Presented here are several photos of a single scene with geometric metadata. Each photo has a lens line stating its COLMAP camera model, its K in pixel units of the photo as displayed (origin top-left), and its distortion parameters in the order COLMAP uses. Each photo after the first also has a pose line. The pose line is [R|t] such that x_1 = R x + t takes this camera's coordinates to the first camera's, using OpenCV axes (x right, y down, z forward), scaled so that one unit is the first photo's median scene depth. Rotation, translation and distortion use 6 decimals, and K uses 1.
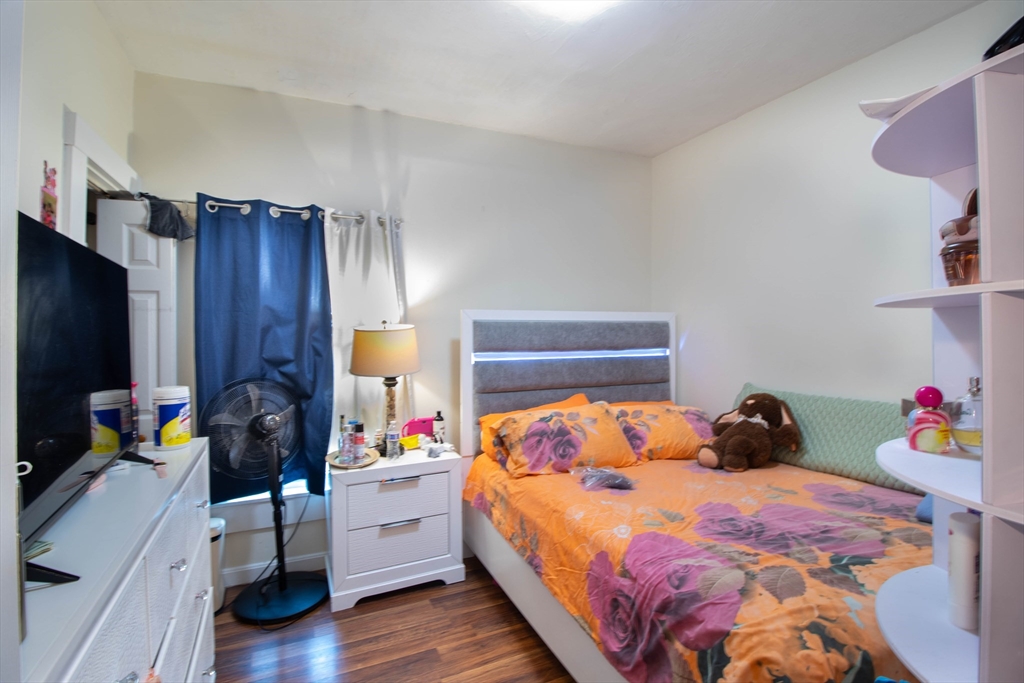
lens RADIAL K [[475.7, 0, 497.5], [0, 475.7, 335.9], [0, 0, 1]] dist [-0.002301, -0.000410]
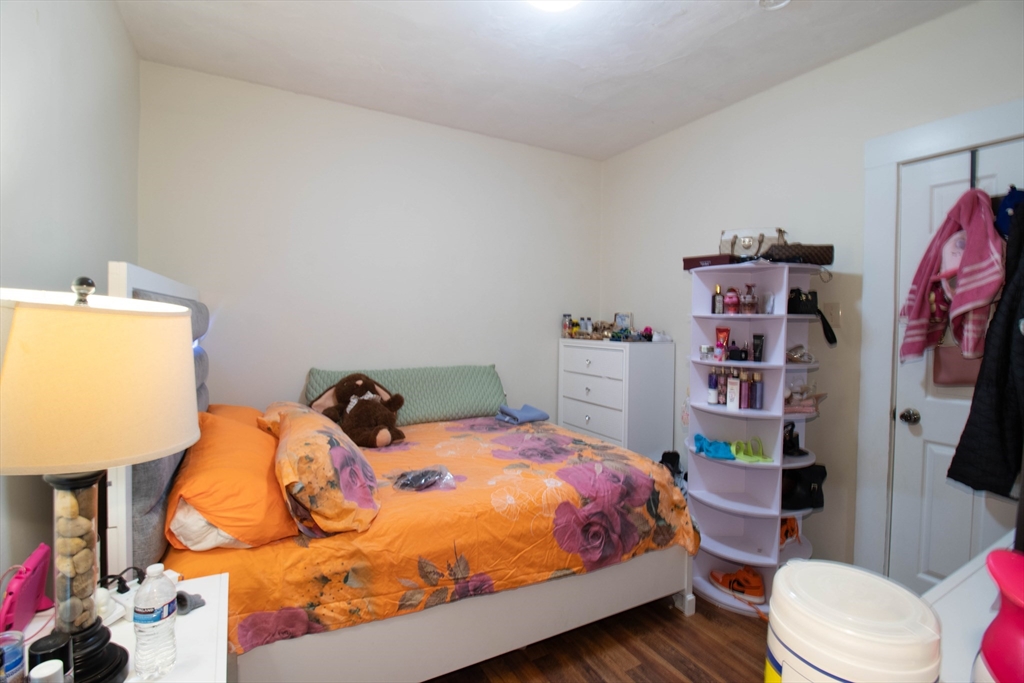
lens RADIAL K [[475.7, 0, 497.5], [0, 475.7, 335.9], [0, 0, 1]] dist [-0.002301, -0.000410]
pose [[-0.080288, -0.033005, 0.996225, -0.782541], [-0.005008, 0.999452, 0.032708, -0.010186], [-0.996759, -0.002363, -0.080409, 1.030095]]
